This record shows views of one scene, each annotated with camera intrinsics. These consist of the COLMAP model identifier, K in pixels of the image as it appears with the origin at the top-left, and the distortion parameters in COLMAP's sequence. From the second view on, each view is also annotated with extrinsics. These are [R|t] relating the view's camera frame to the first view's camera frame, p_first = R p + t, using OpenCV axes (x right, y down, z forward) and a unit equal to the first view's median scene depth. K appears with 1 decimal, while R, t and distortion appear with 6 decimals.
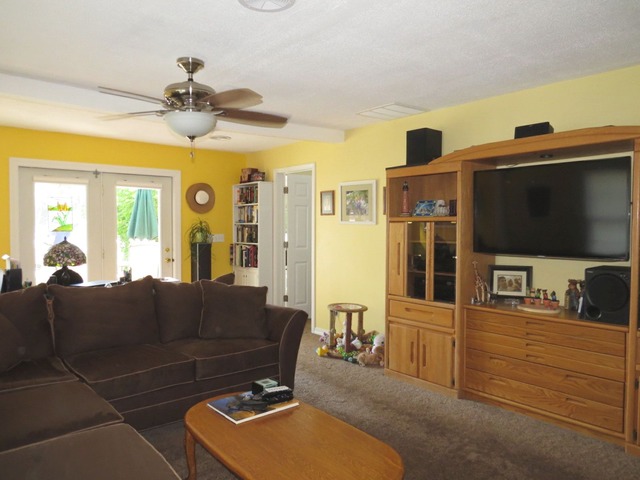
lens RADIAL K [[476.8, 0, 320.0], [0, 476.8, 240.0], [0, 0, 1]] dist [-0.009435, -0.000247]
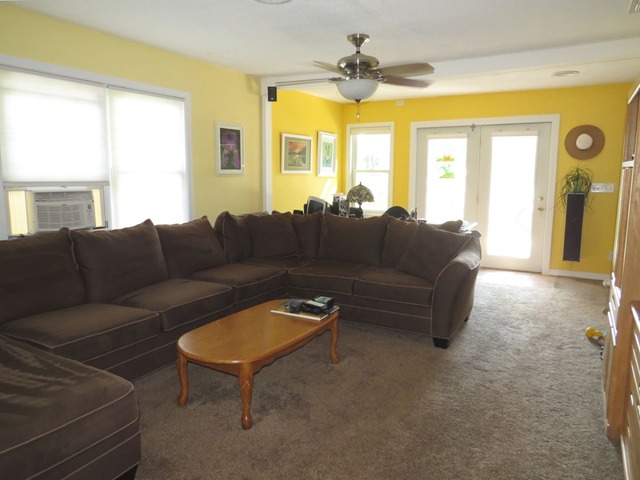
lens RADIAL K [[462.4, 0, 320.0], [0, 462.4, 240.0], [0, 0, 1]] dist [-0.006883, -0.000847]
pose [[0.348586, 0.131983, -0.927938, 0.476624], [-0.027705, 0.991054, 0.130553, -0.006794], [0.936867, -0.019801, 0.349124, 0.272006]]
